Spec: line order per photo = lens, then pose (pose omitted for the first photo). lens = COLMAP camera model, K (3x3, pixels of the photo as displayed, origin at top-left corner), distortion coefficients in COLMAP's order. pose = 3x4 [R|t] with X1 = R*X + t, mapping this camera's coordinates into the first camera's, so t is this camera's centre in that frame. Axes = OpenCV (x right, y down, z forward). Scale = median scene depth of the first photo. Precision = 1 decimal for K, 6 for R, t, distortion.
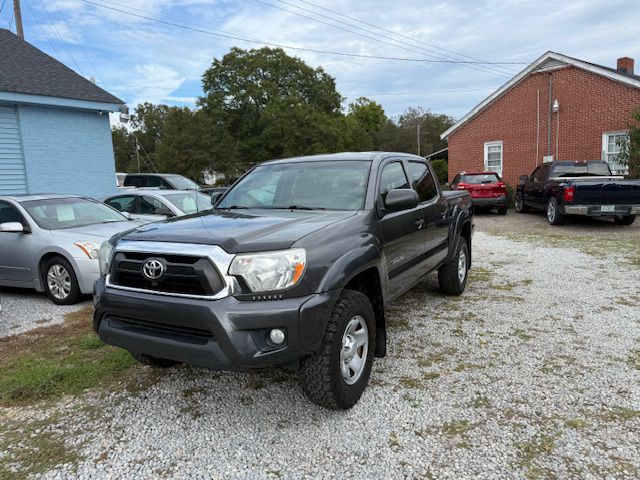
lens RADIAL K [[450.8, 0, 323.1], [0, 450.8, 235.9], [0, 0, 1]] dist [0.035564, -0.046838]
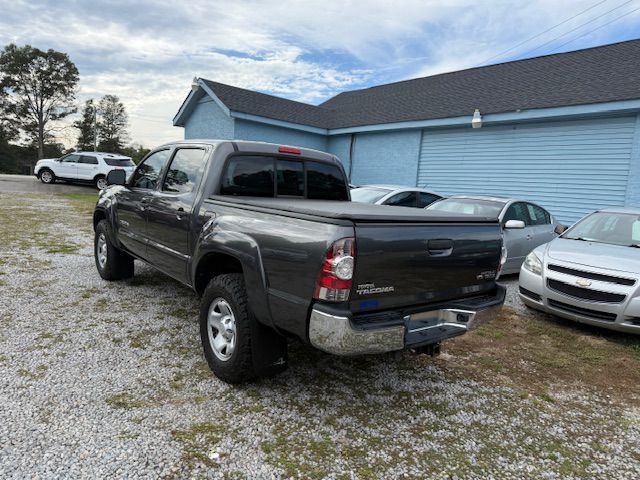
lens RADIAL K [[450.8, 0, 320.8], [0, 450.8, 244.1], [0, 0, 1]] dist [0.035564, -0.046838]
pose [[-0.383351, 0.125457, -0.915043, 0.835246], [-0.172069, 0.963685, 0.204213, -0.185882], [0.907433, 0.235736, -0.347842, 1.418643]]
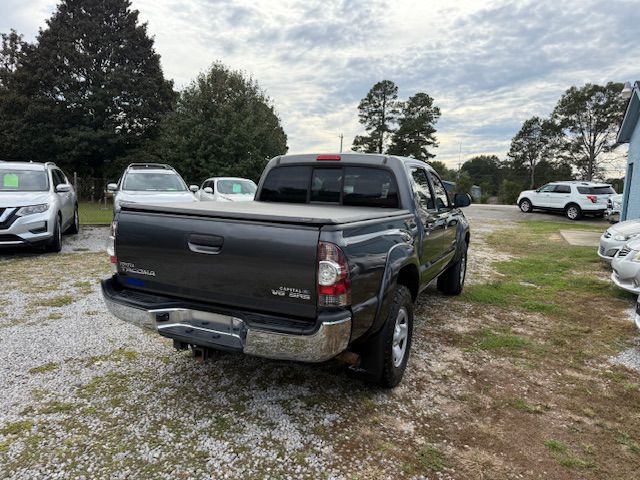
lens RADIAL K [[450.8, 0, 315.5], [0, 450.8, 242.0], [0, 0, 1]] dist [0.035564, -0.046838]
pose [[-0.998401, 0.001006, -0.056517, 0.193480], [-0.012825, 0.969735, 0.243821, -0.221954], [0.055052, 0.244156, -0.968172, 1.855657]]
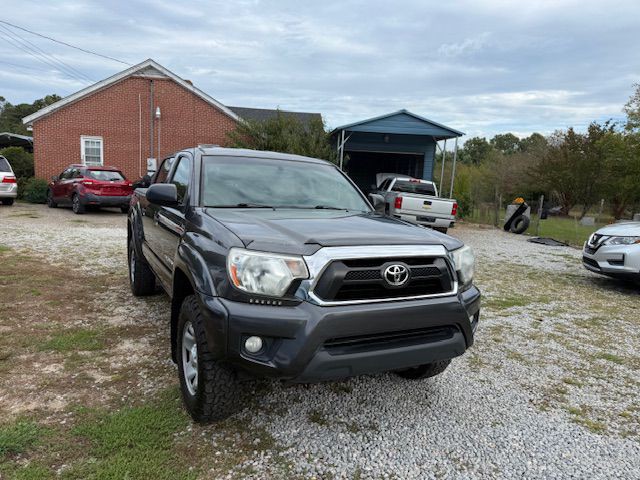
lens RADIAL K [[450.8, 0, 318.1], [0, 450.8, 237.2], [0, 0, 1]] dist [0.035564, -0.046838]
pose [[0.550876, -0.036643, 0.833782, -0.616154], [0.031616, 0.999235, 0.023026, -0.014334], [-0.833988, 0.013676, 0.551613, 0.315604]]
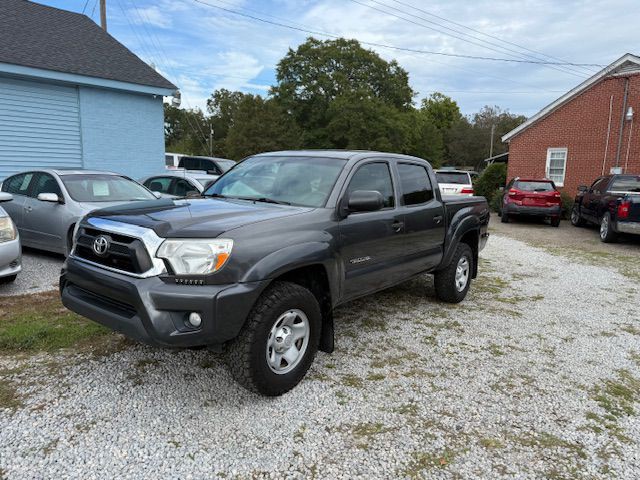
lens RADIAL K [[450.8, 0, 324.2], [0, 450.8, 238.8], [0, 0, 1]] dist [0.035564, -0.046838]
pose [[0.986825, 0.091822, -0.133214, 0.151027], [-0.088945, 0.995660, 0.027398, -0.009950], [0.135151, -0.015188, 0.990709, -0.004556]]
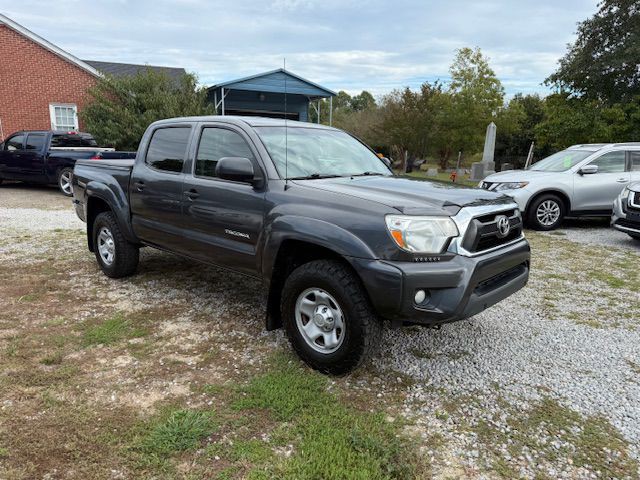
lens RADIAL K [[450.8, 0, 317.6], [0, 450.8, 236.5], [0, 0, 1]] dist [0.035564, -0.046838]
pose [[0.241922, -0.149097, 0.958772, -0.790268], [0.090650, 0.987275, 0.130656, -0.044745], [-0.966052, 0.055304, 0.252359, 0.585158]]
